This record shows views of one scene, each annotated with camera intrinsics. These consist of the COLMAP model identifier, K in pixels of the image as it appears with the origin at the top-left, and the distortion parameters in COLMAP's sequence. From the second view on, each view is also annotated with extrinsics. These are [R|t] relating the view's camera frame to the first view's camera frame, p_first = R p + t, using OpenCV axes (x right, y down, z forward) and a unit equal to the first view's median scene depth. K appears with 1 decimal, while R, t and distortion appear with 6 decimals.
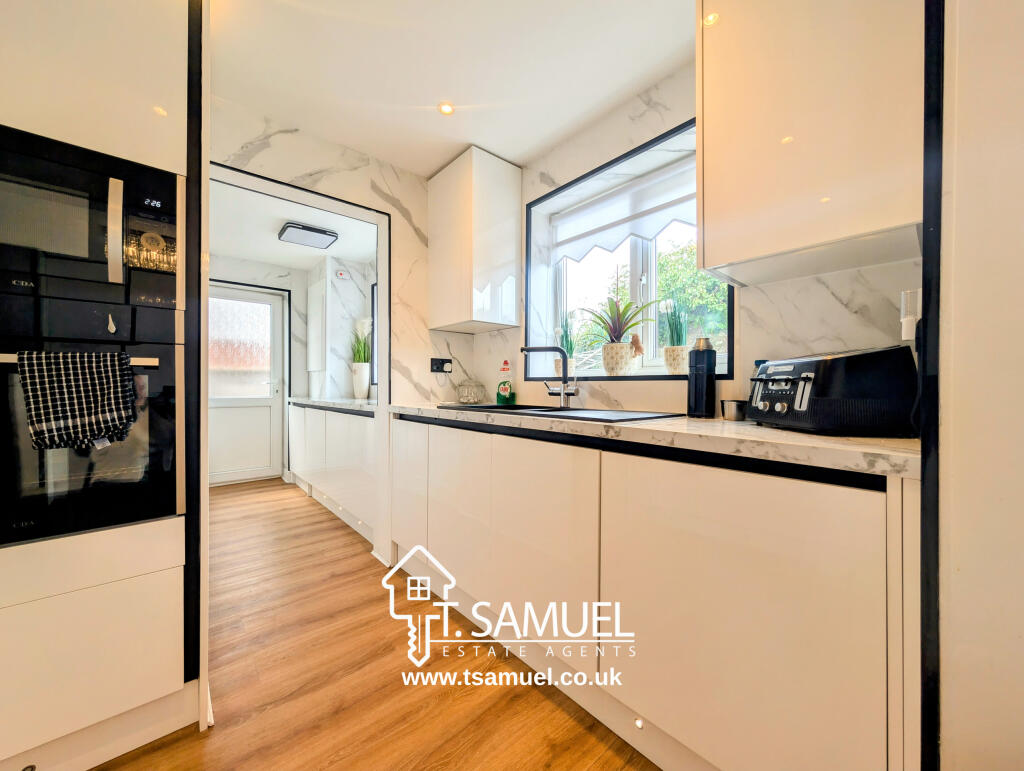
lens RADIAL K [[386.0, 0, 514.8], [0, 386.0, 387.0], [0, 0, 1]] dist [-0.000574, -0.000055]
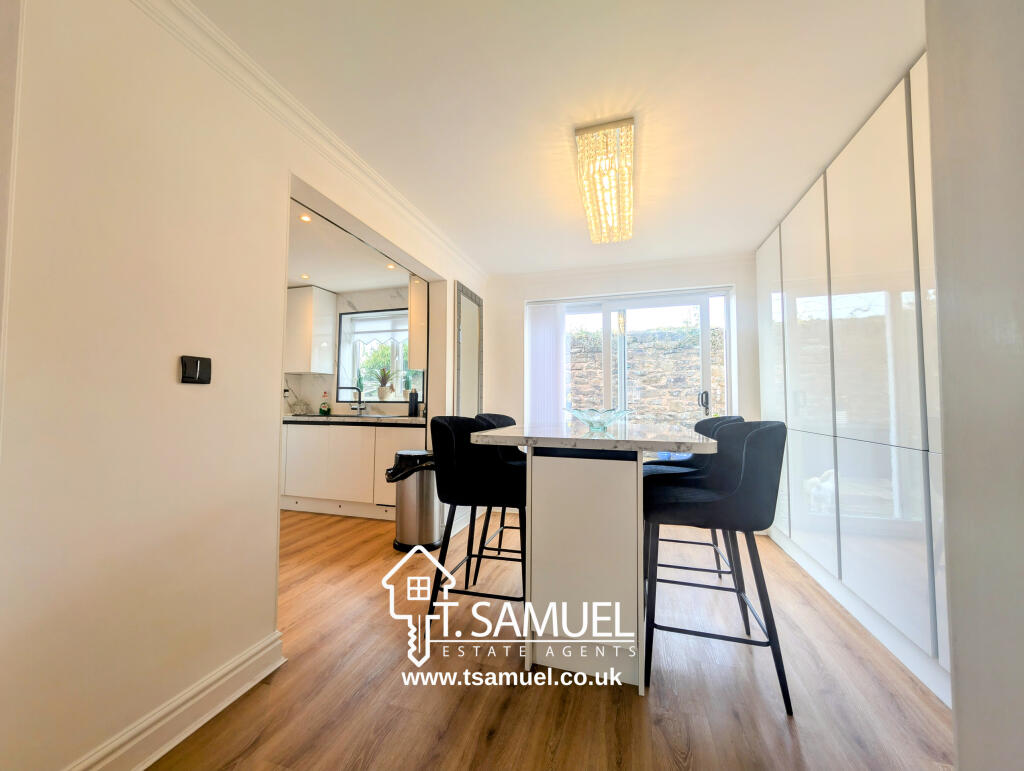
lens RADIAL K [[386.0, 0, 514.8], [0, 386.0, 387.0], [0, 0, 1]] dist [-0.000574, -0.000055]
pose [[0.847224, 0.026228, 0.530588, -0.282872], [-0.003026, 0.999003, -0.044550, -0.010914], [-0.531227, 0.036139, 0.846458, -1.304516]]
